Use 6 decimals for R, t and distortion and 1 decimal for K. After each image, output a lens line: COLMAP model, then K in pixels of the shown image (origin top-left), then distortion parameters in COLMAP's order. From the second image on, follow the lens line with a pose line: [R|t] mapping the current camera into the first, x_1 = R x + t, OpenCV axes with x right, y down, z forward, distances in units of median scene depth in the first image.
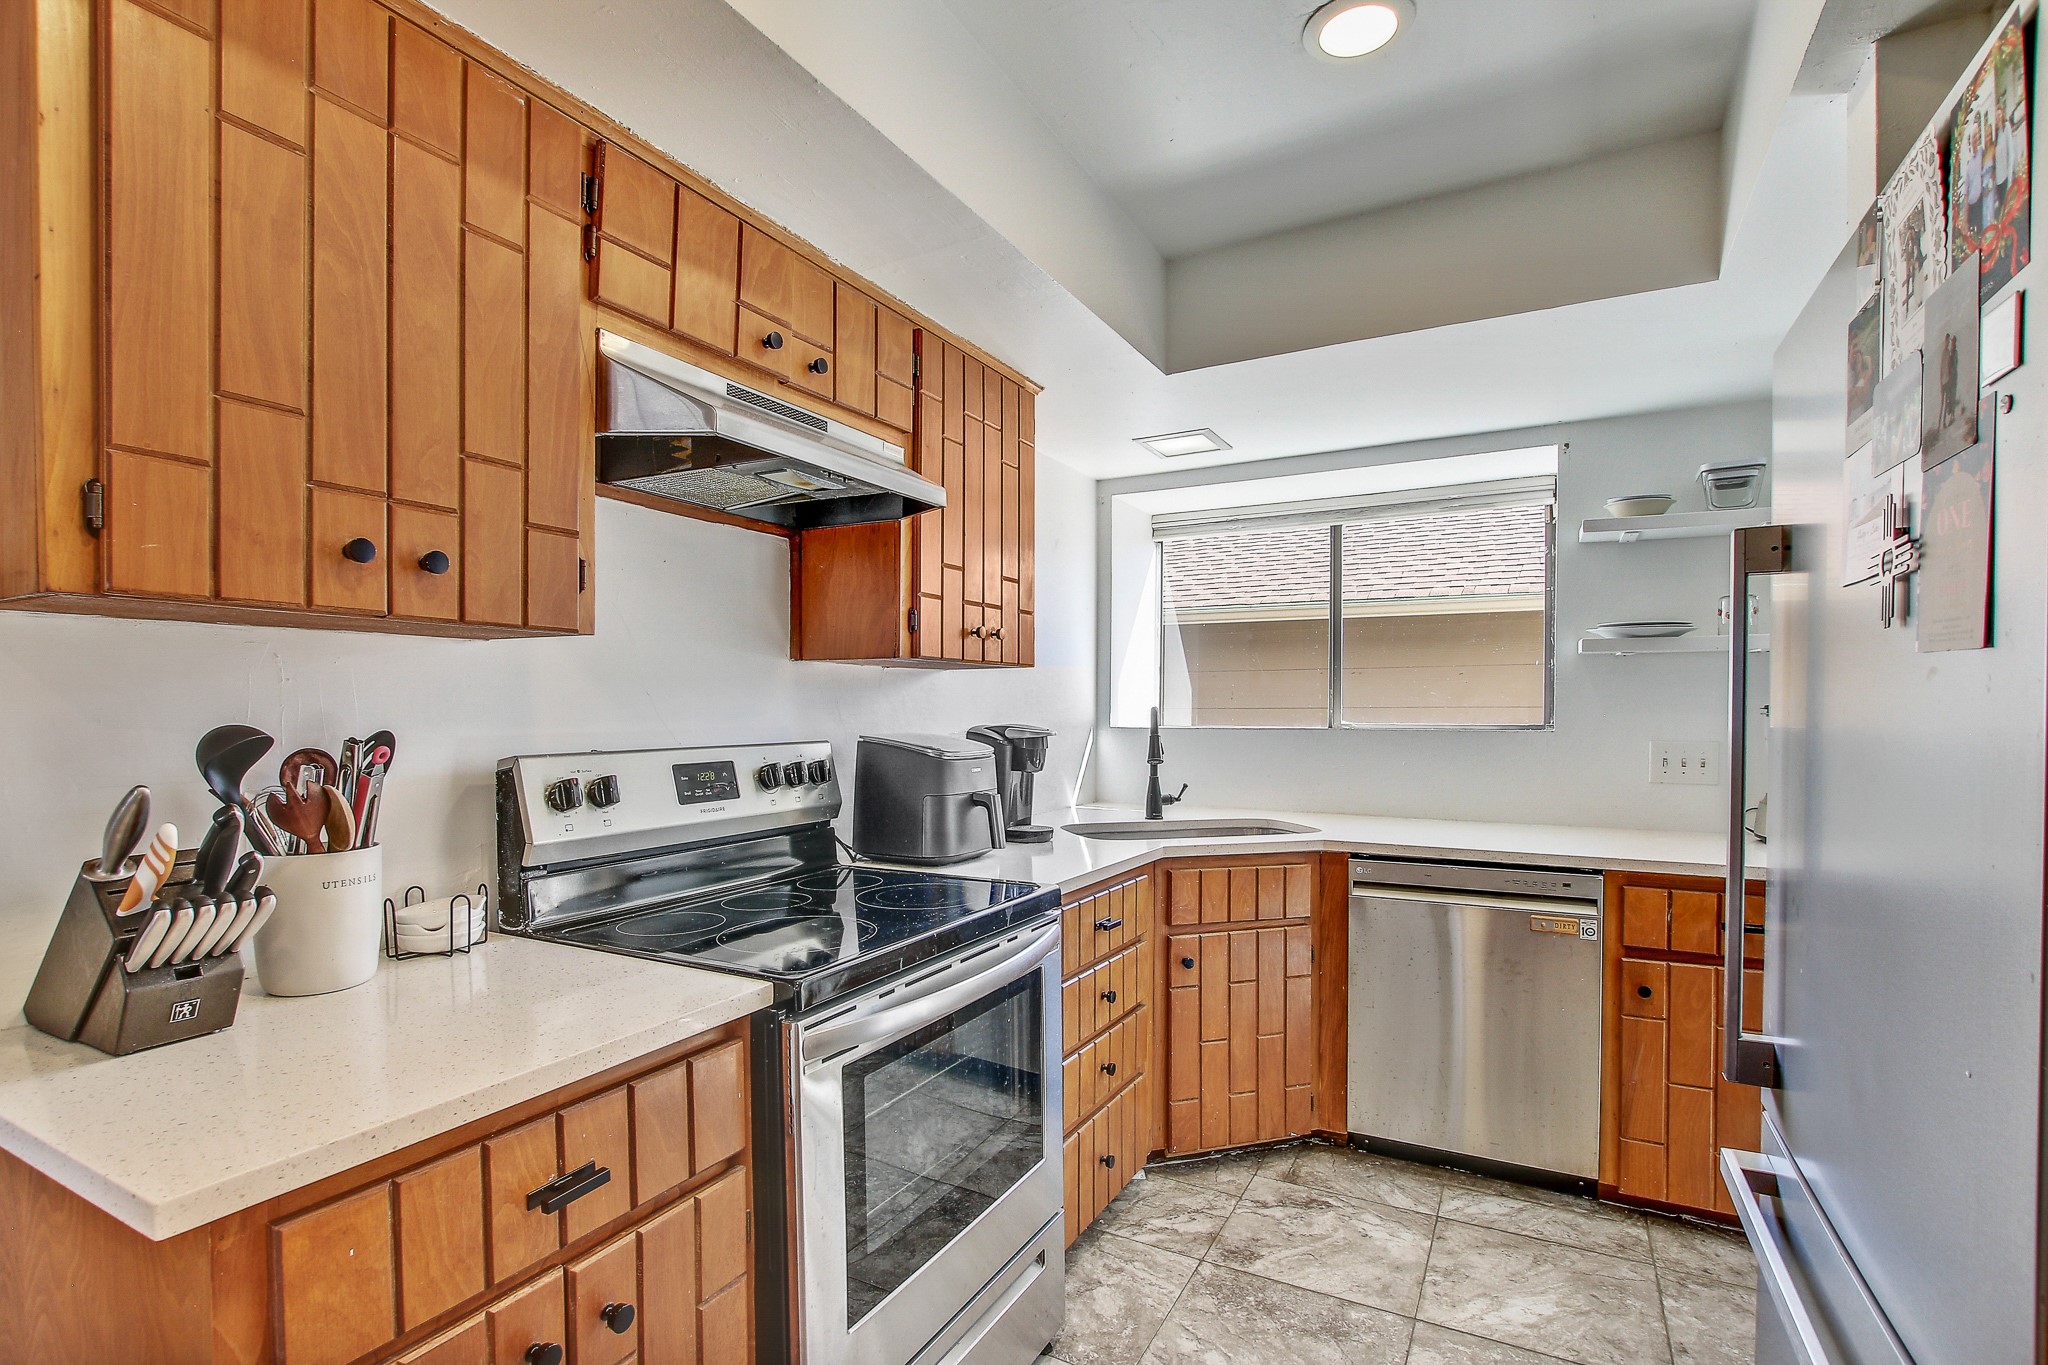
lens RADIAL K [[951.3, 0, 1026.2], [0, 951.3, 719.8], [0, 0, 1]] dist [0.000100, -0.000034]
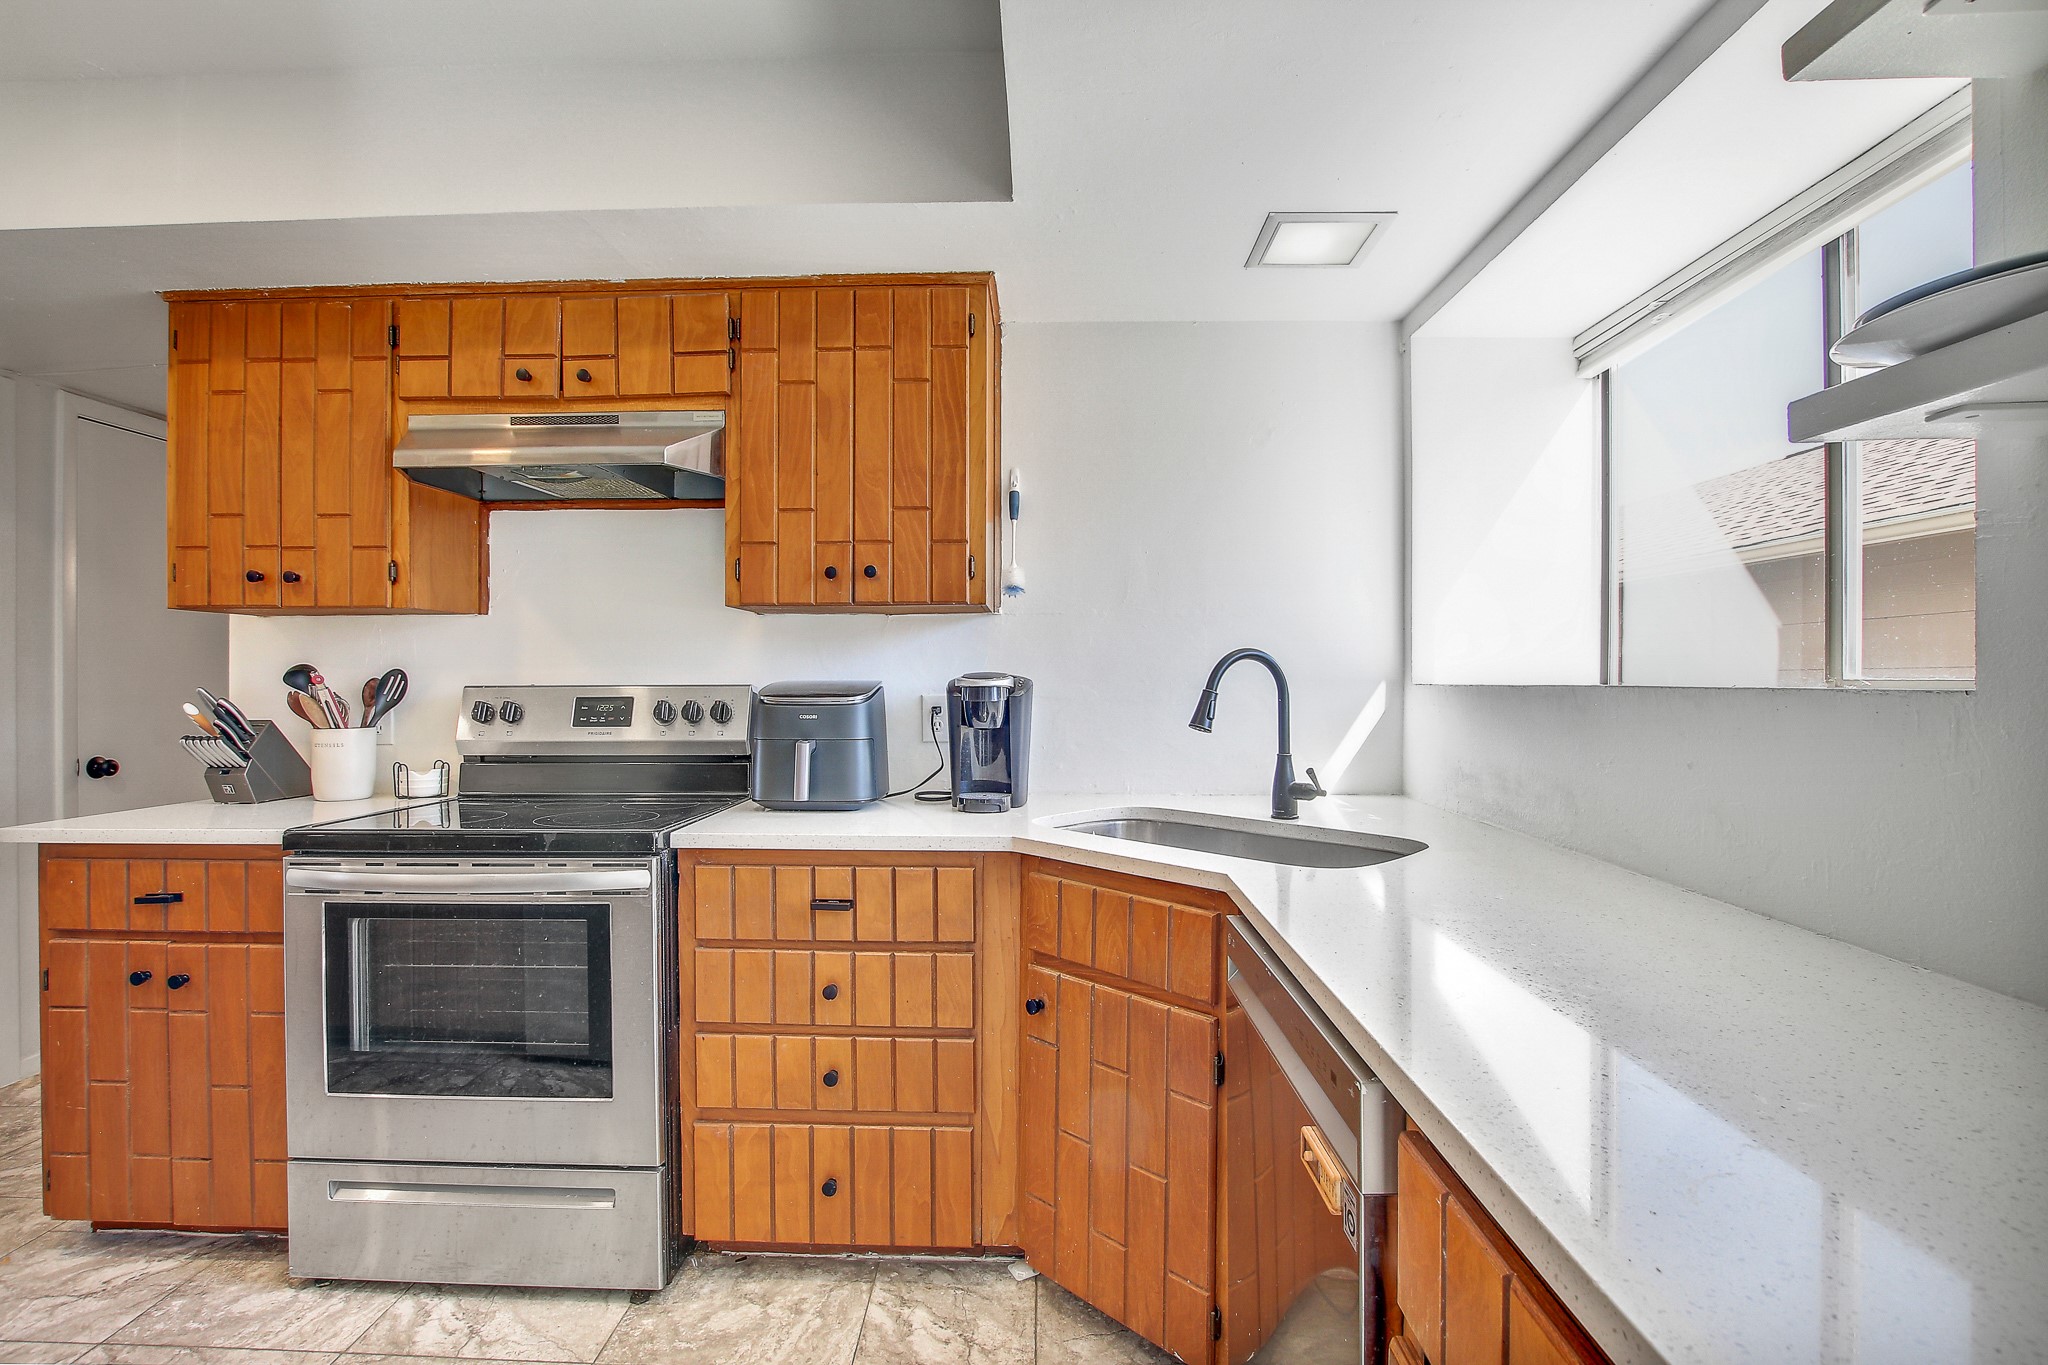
lens RADIAL K [[958.1, 0, 1022.8], [0, 958.1, 673.0], [0, 0, 1]] dist [-0.013908, -0.000075]
pose [[0.458526, -0.006422, -0.888658, 1.109500], [-0.009229, 0.999886, -0.011987, 0.022440], [0.888633, 0.013697, 0.458414, 0.917626]]
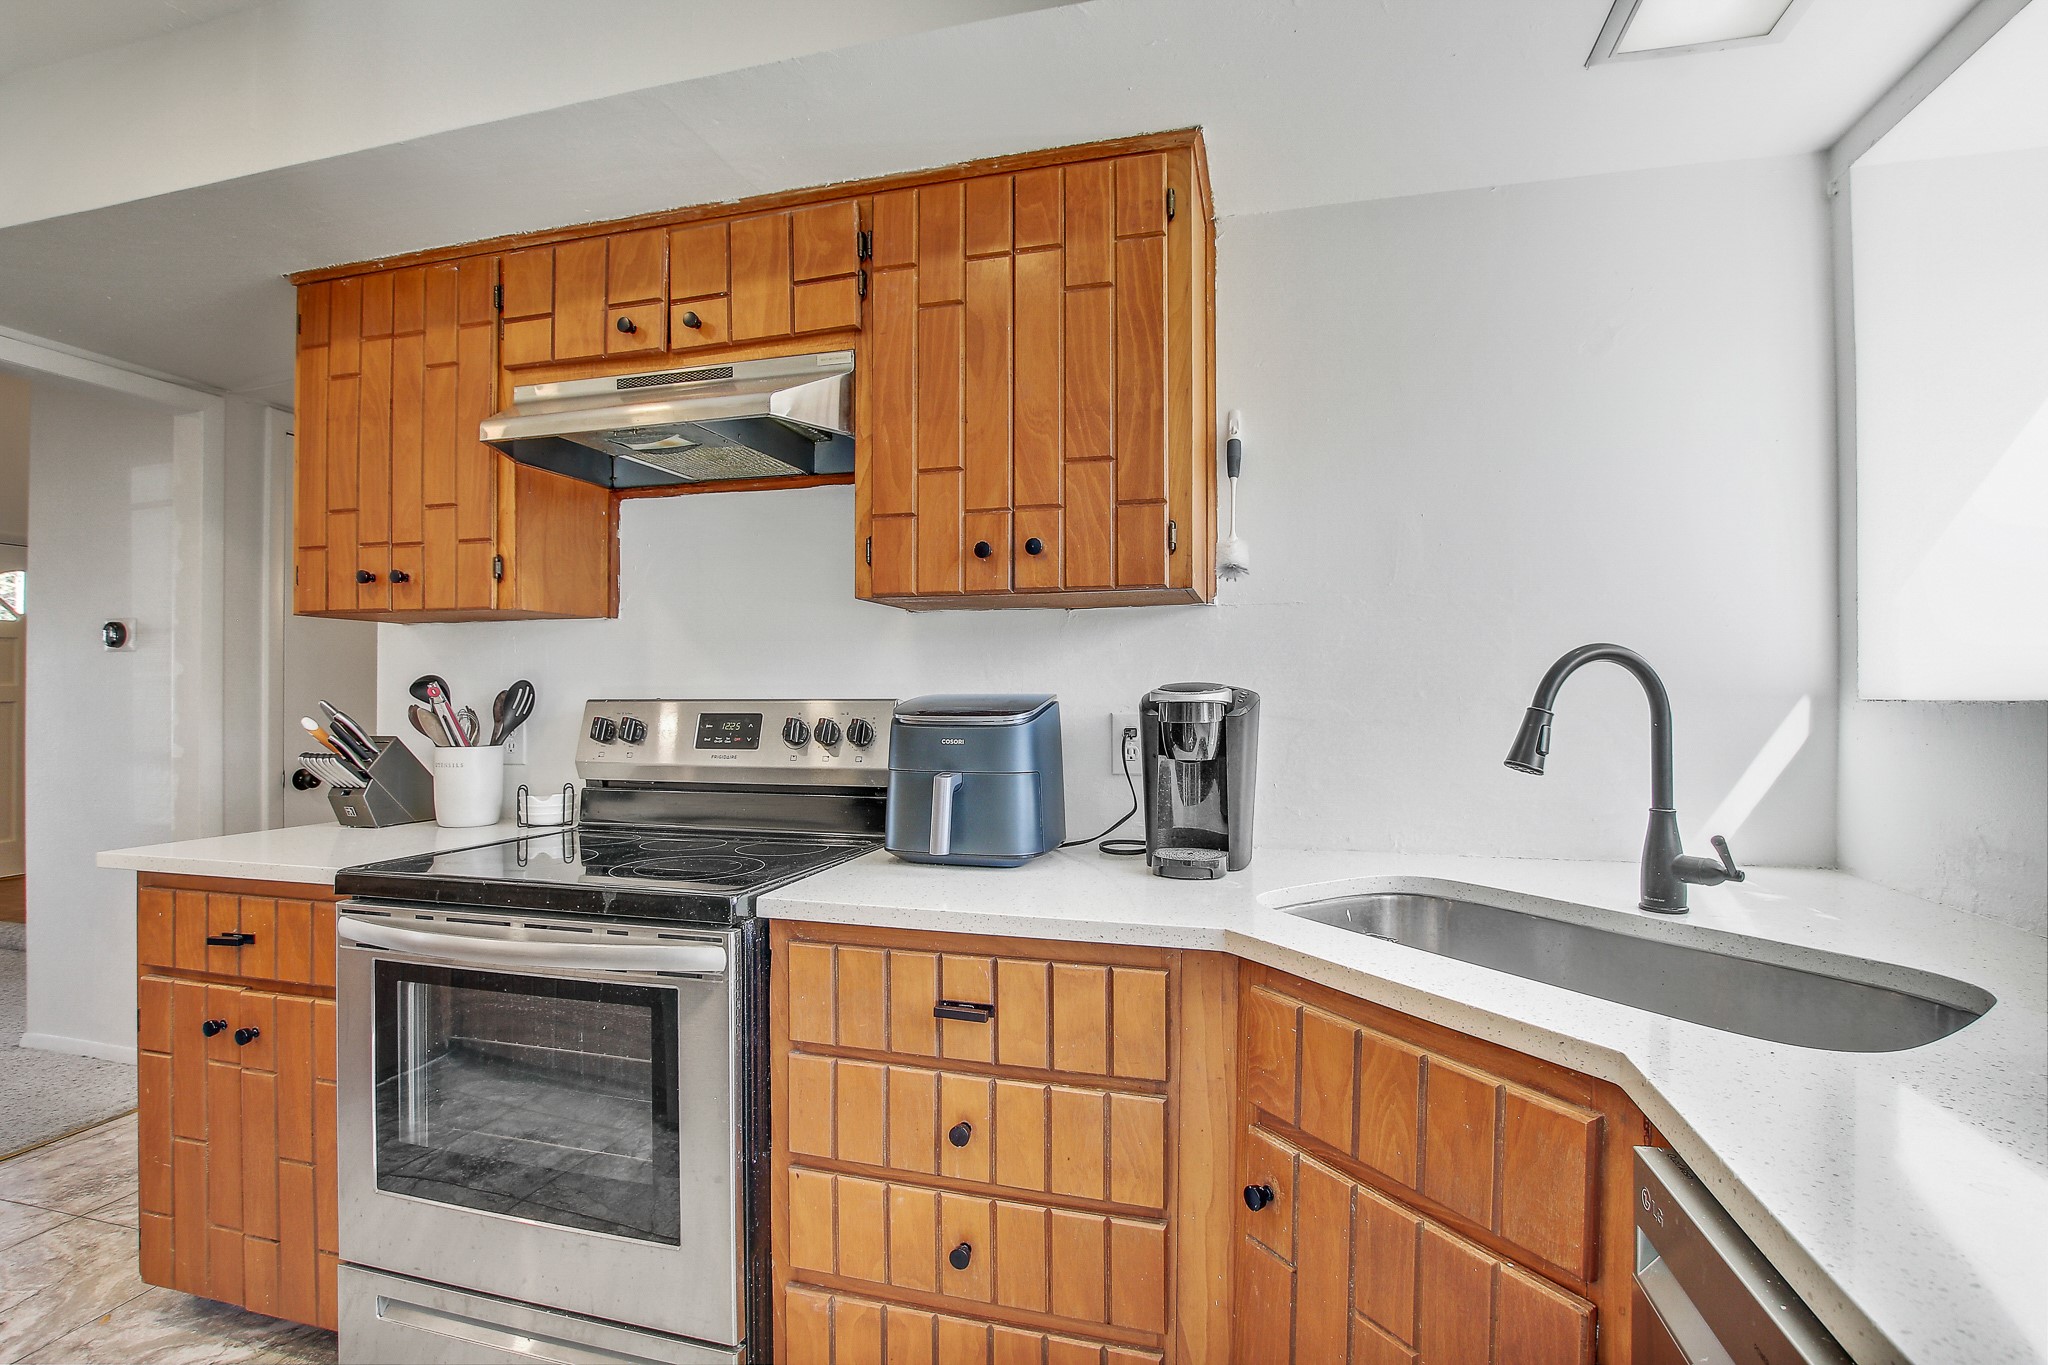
lens RADIAL K [[945.6, 0, 1025.0], [0, 945.6, 687.6], [0, 0, 1]] dist [-0.028331, 0.000453]
pose [[0.234864, -0.007466, -0.972000, 0.805154], [-0.011615, 0.999878, -0.010487, 0.023026], [0.971959, 0.013753, 0.234748, 1.085410]]
